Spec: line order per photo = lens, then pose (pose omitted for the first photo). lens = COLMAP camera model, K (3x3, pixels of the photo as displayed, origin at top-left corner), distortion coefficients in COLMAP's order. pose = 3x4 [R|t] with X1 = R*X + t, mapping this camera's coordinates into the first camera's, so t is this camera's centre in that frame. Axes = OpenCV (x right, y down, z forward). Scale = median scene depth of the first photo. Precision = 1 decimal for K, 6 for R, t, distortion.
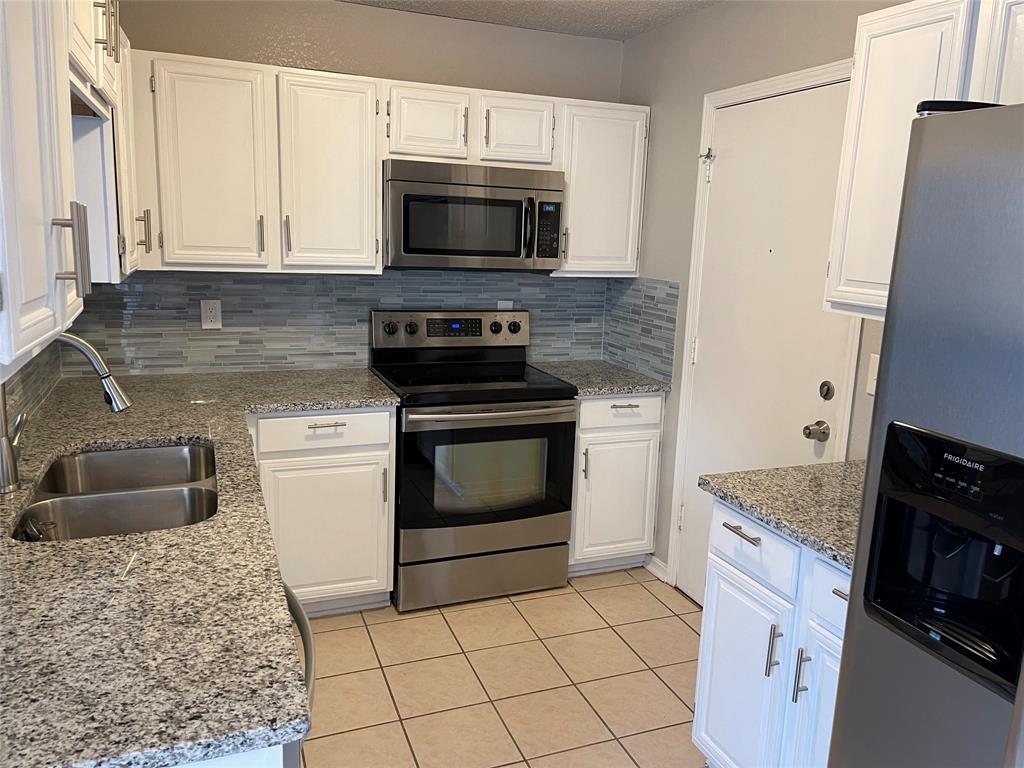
lens RADIAL K [[770.8, 0, 522.9], [0, 770.8, 371.2], [0, 0, 1]] dist [0.066222, -0.076039]
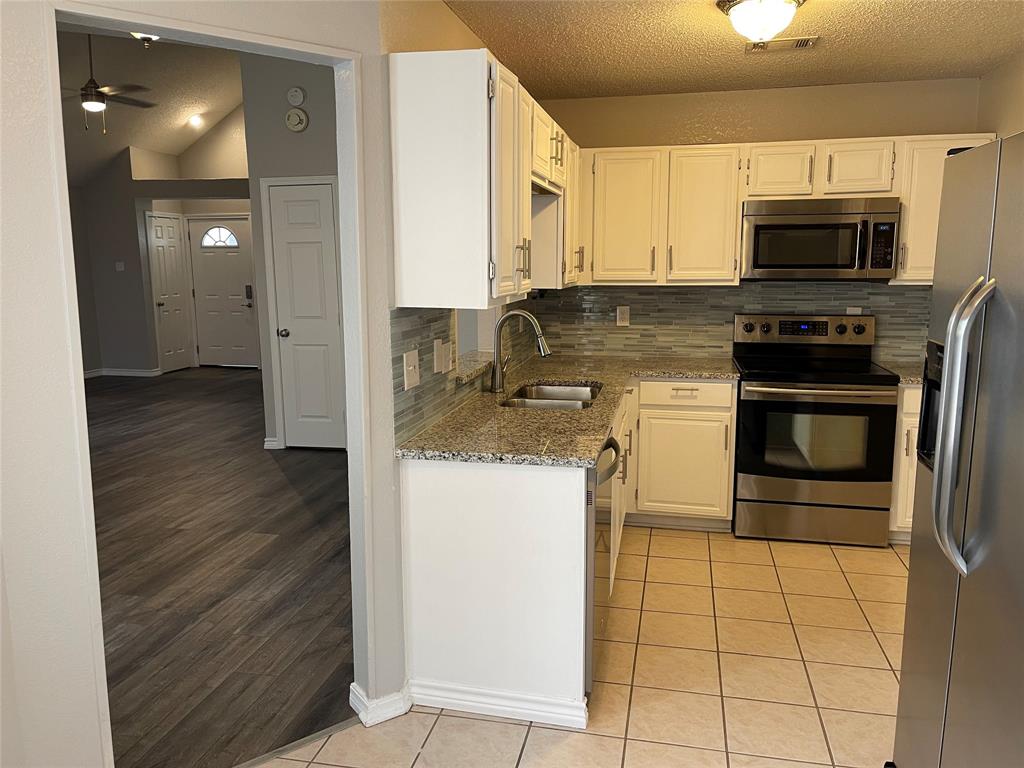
lens RADIAL K [[770.8, 0, 510.3], [0, 770.8, 372.0], [0, 0, 1]] dist [0.066222, -0.076039]
pose [[0.825915, 0.038268, -0.562495, 0.259196], [-0.066184, 0.997376, -0.029324, 0.092851], [0.559897, 0.061447, 0.826281, -0.335577]]
